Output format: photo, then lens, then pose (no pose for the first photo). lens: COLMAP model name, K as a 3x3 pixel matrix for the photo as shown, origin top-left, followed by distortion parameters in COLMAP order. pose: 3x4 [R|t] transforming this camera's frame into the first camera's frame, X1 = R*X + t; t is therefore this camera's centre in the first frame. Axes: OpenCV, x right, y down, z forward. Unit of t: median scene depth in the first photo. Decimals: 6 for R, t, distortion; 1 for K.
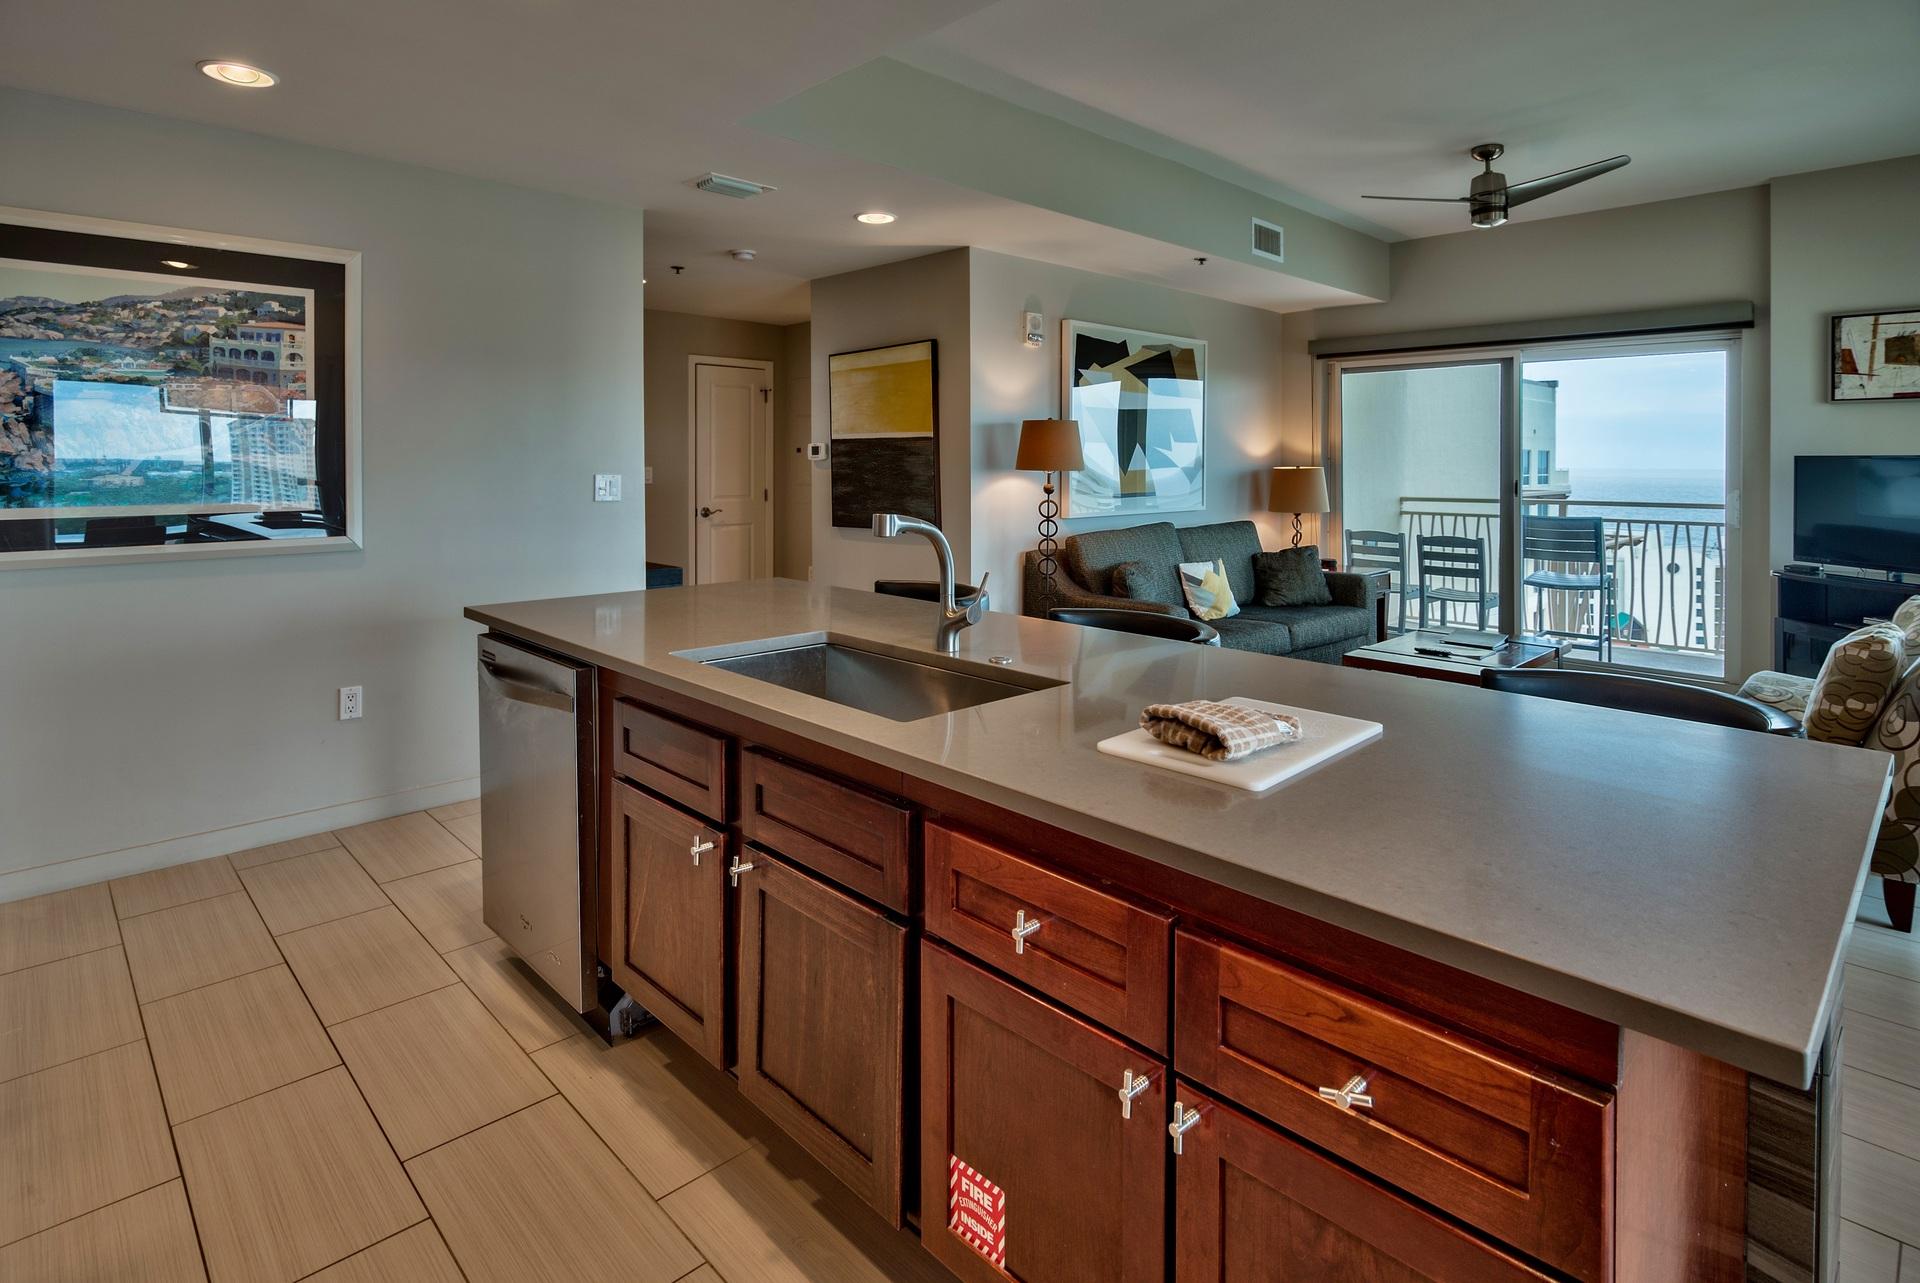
lens RADIAL K [[992.2, 0, 968.8], [0, 992.2, 459.6], [0, 0, 1]] dist [-0.006305, -0.000961]
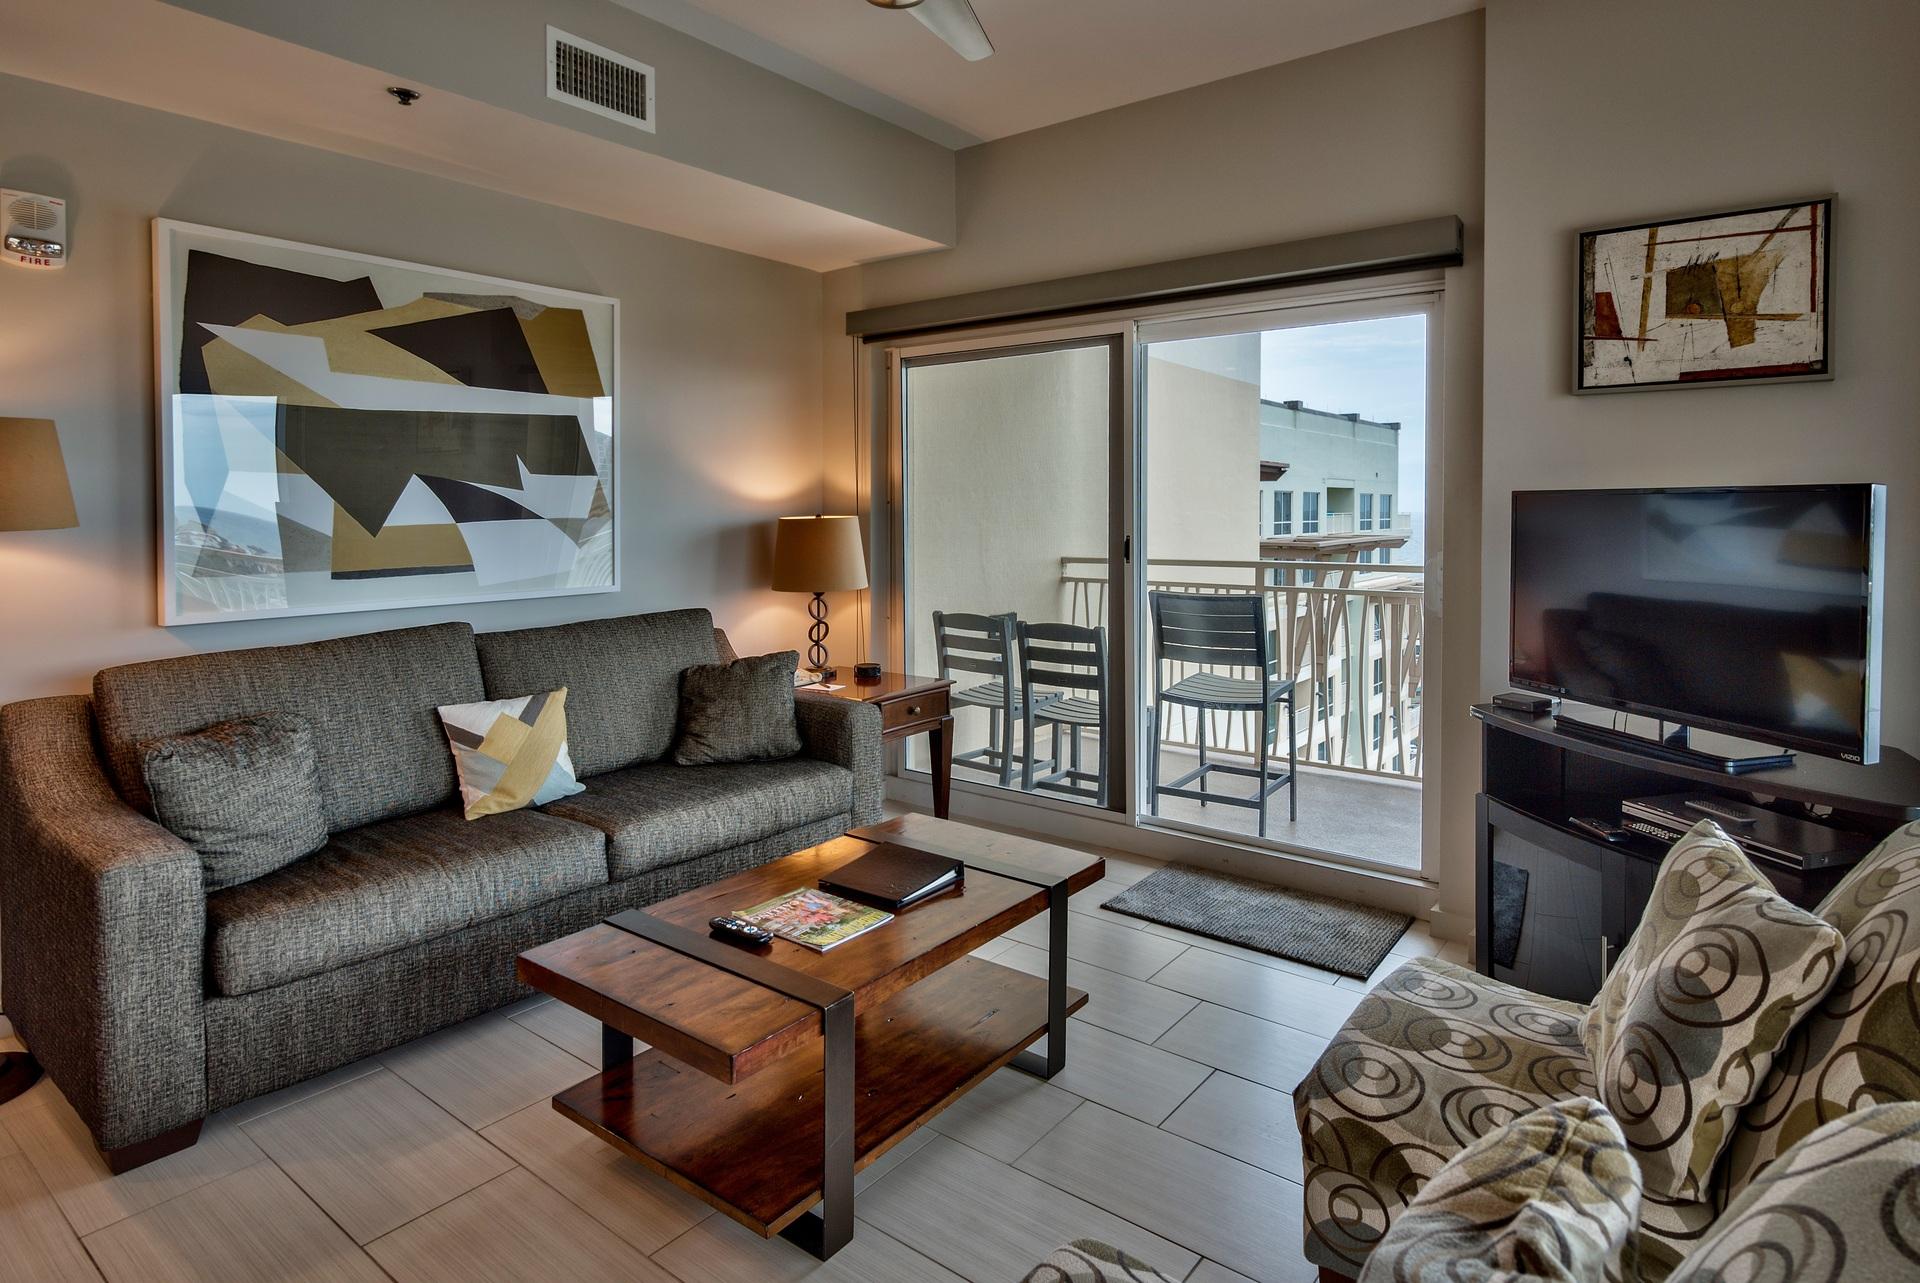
lens RADIAL K [[1035.6, 0, 980.1], [0, 1035.6, 525.5], [0, 0, 1]] dist [-0.000980, -0.002176]
pose [[0.990283, -0.007737, 0.138849, 0.437546], [0.005153, 0.999807, 0.018961, 0.002120], [-0.138968, -0.018061, 0.990132, 0.448880]]
